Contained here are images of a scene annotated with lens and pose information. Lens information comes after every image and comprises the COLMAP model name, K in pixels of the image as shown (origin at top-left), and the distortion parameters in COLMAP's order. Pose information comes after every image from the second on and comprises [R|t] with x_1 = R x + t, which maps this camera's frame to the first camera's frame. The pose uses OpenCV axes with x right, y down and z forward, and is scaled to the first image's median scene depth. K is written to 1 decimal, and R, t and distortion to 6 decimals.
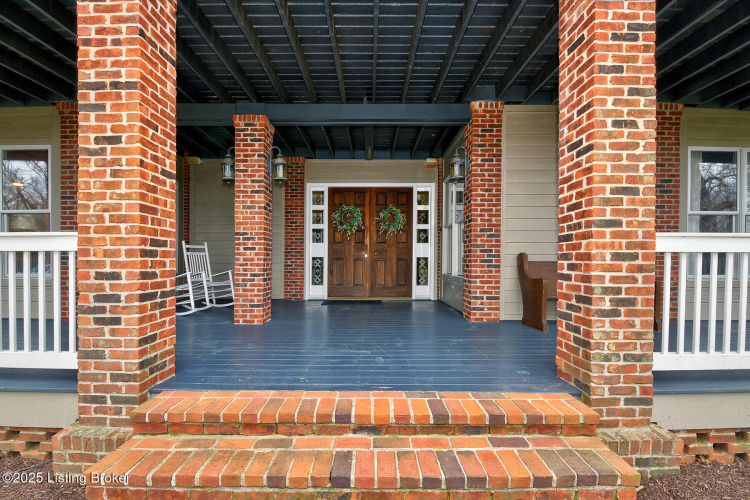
lens RADIAL K [[331.1, 0, 372.2], [0, 331.1, 253.7], [0, 0, 1]] dist [-0.004311, -0.000703]
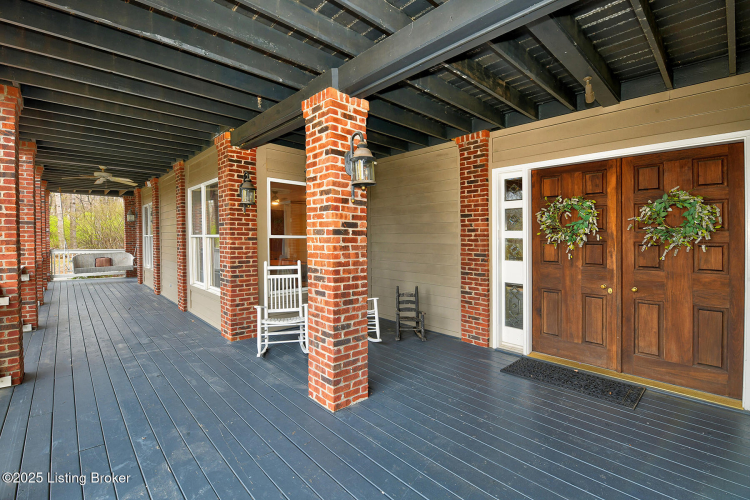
lens RADIAL K [[331.1, 0, 354.8], [0, 331.1, 237.4], [0, 0, 1]] dist [-0.004311, -0.000703]
pose [[0.657815, 0.001623, -0.753178, 0.111257], [-0.002514, 0.999997, -0.000041, -0.078459], [0.753176, 0.001920, 0.657817, 0.371252]]
